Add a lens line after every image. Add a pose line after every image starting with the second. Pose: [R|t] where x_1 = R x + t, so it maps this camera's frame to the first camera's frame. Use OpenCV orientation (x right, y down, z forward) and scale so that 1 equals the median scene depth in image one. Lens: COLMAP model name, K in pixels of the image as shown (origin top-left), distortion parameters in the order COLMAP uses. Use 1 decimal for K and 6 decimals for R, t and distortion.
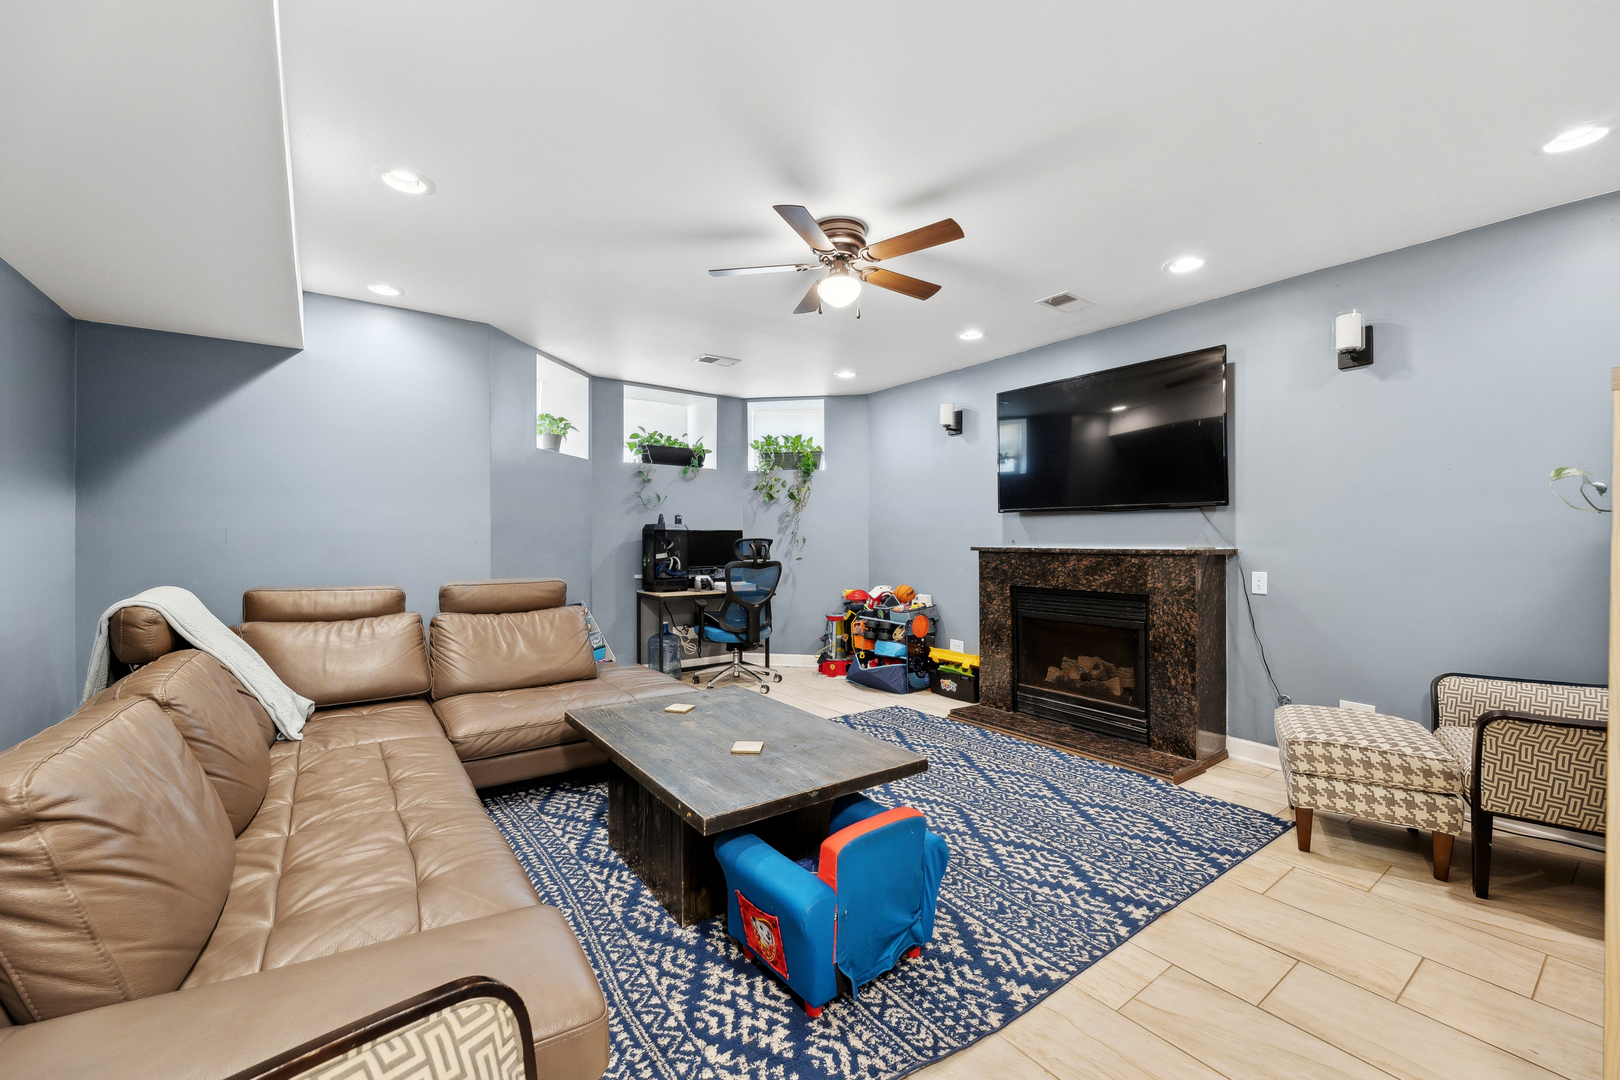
lens RADIAL K [[653.2, 0, 797.7], [0, 653.2, 539.4], [0, 0, 1]] dist [-0.002291, -0.000106]
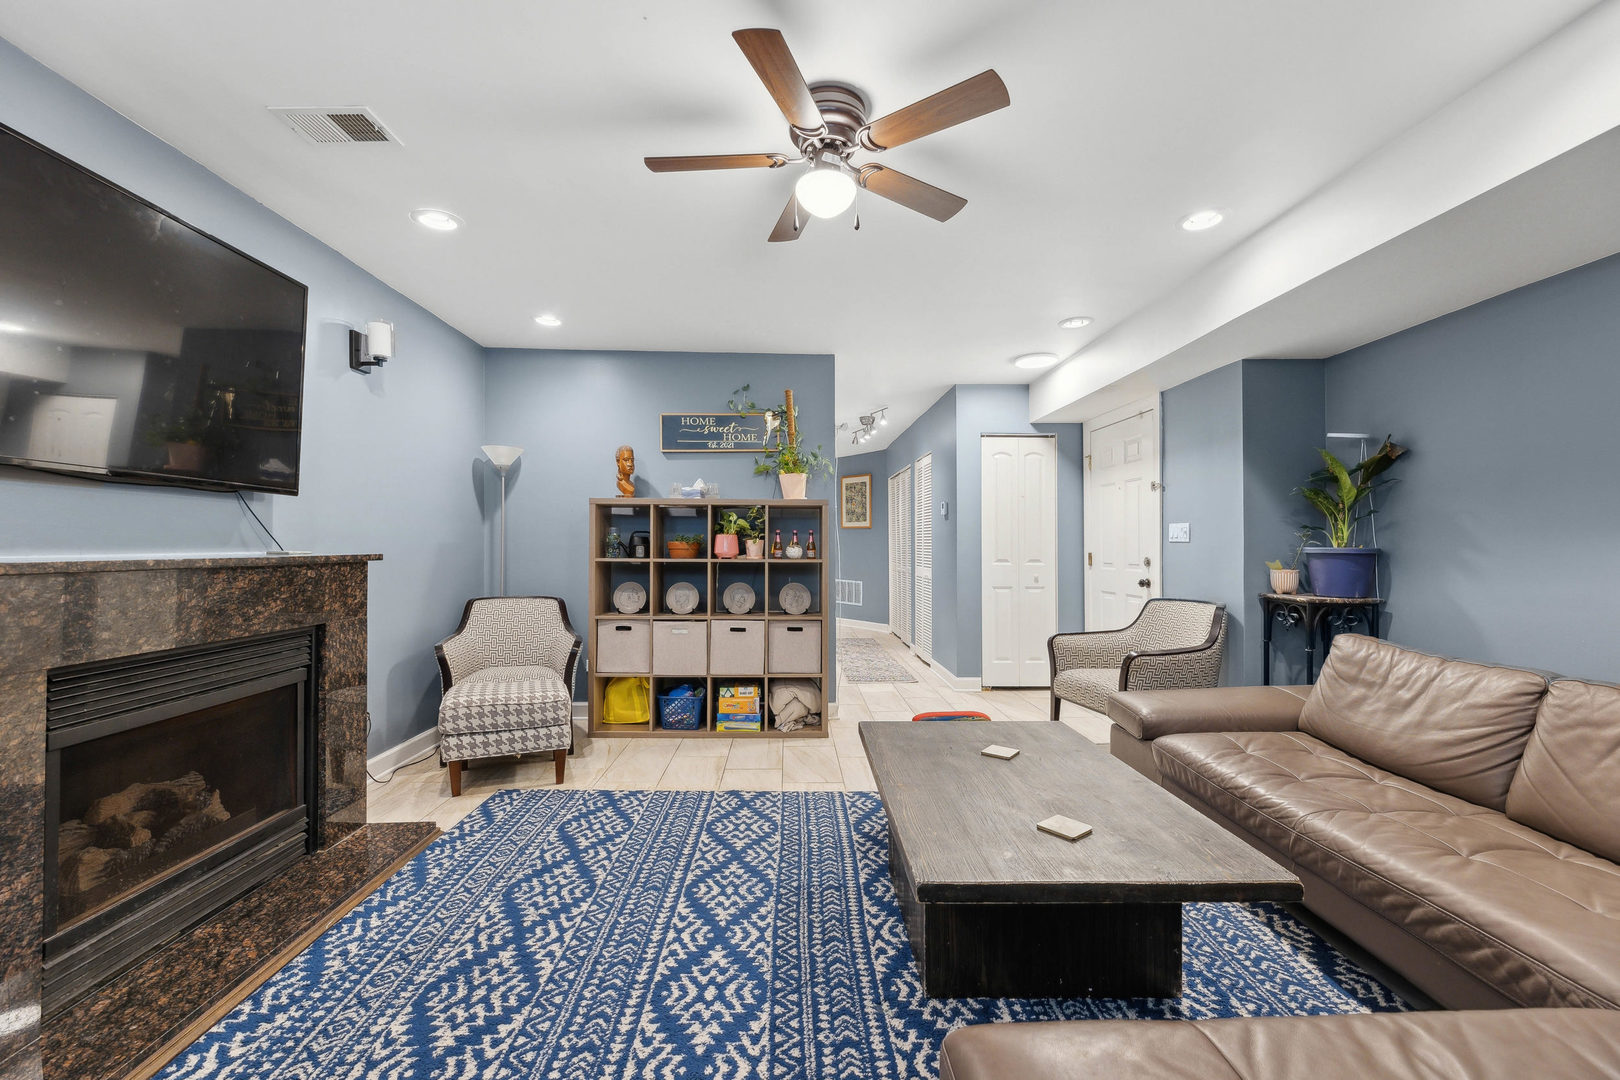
lens RADIAL K [[653.2, 0, 797.7], [0, 653.2, 539.4], [0, 0, 1]] dist [-0.002291, -0.000106]
pose [[-0.820146, 0.000721, 0.572154, -0.313941], [-0.004637, 0.999958, -0.007908, 0.001475], [-0.572136, -0.009139, -0.820108, 1.602218]]
